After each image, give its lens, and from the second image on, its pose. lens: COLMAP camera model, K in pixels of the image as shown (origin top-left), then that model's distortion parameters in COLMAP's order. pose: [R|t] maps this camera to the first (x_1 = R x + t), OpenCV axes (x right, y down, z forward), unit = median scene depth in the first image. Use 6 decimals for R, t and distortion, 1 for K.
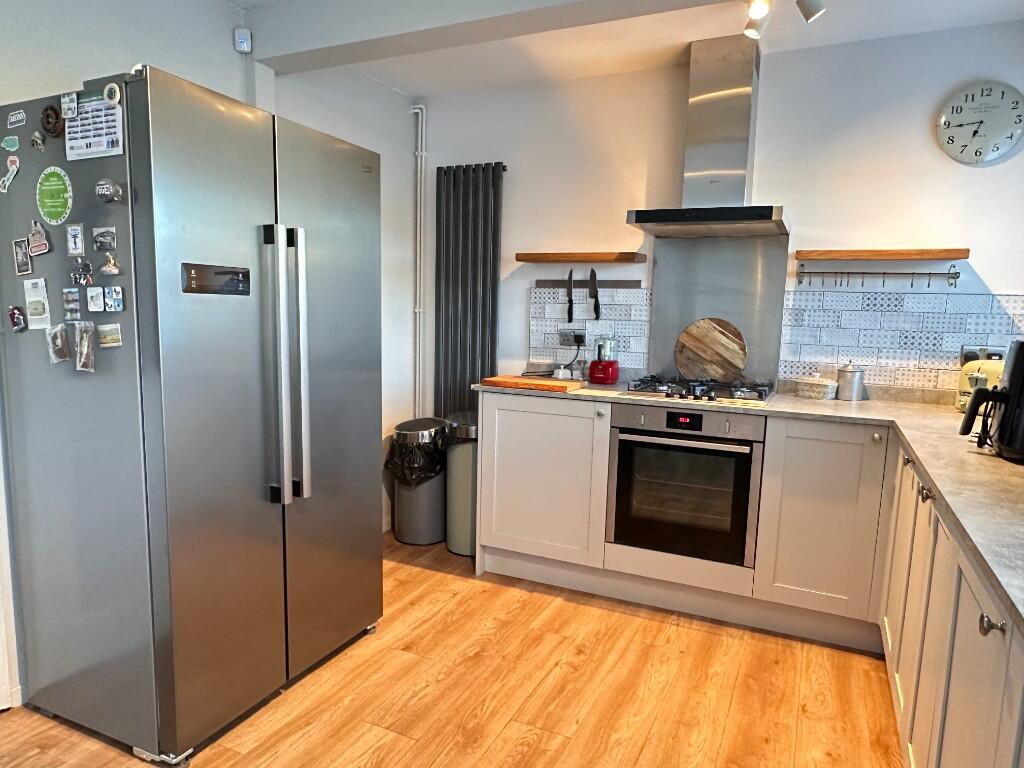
lens RADIAL K [[643.3, 0, 512.0], [0, 643.3, 384.0], [0, 0, 1]] dist [0.004284, 0.000671]
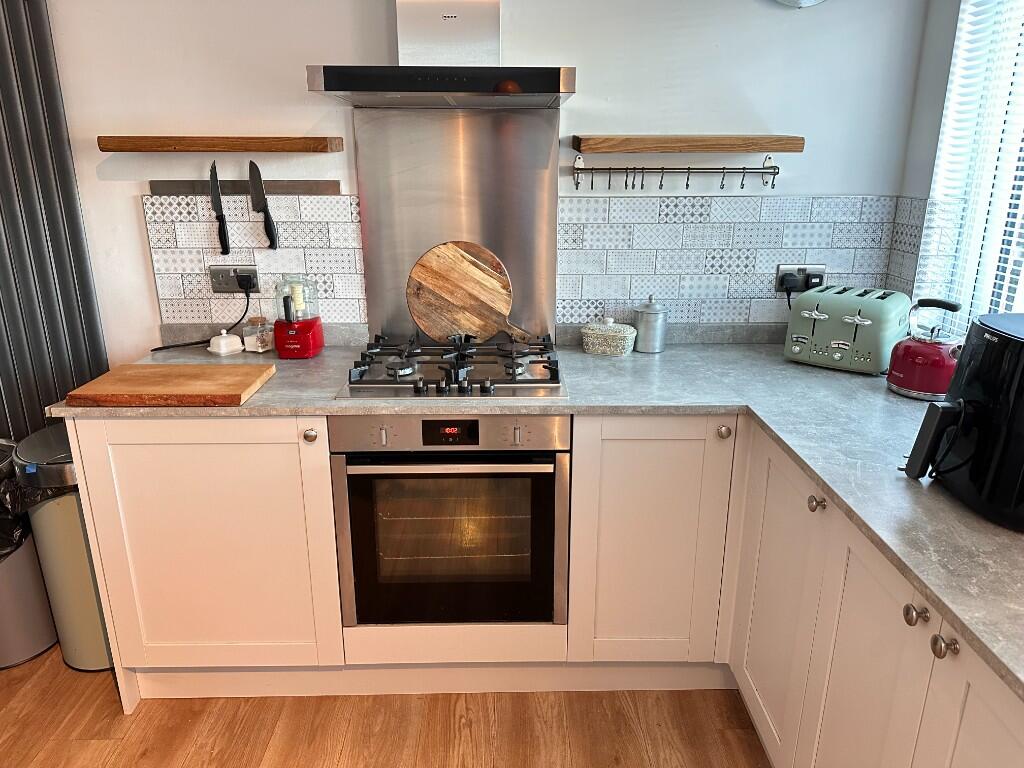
lens RADIAL K [[733.7, 0, 512.0], [0, 733.7, 384.0], [0, 0, 1]] dist [0.108995, -0.149529]
pose [[0.897717, -0.155933, 0.412054, 0.028272], [0.081070, 0.977767, 0.193391, -0.100120], [-0.433049, -0.140205, 0.890400, 0.284493]]
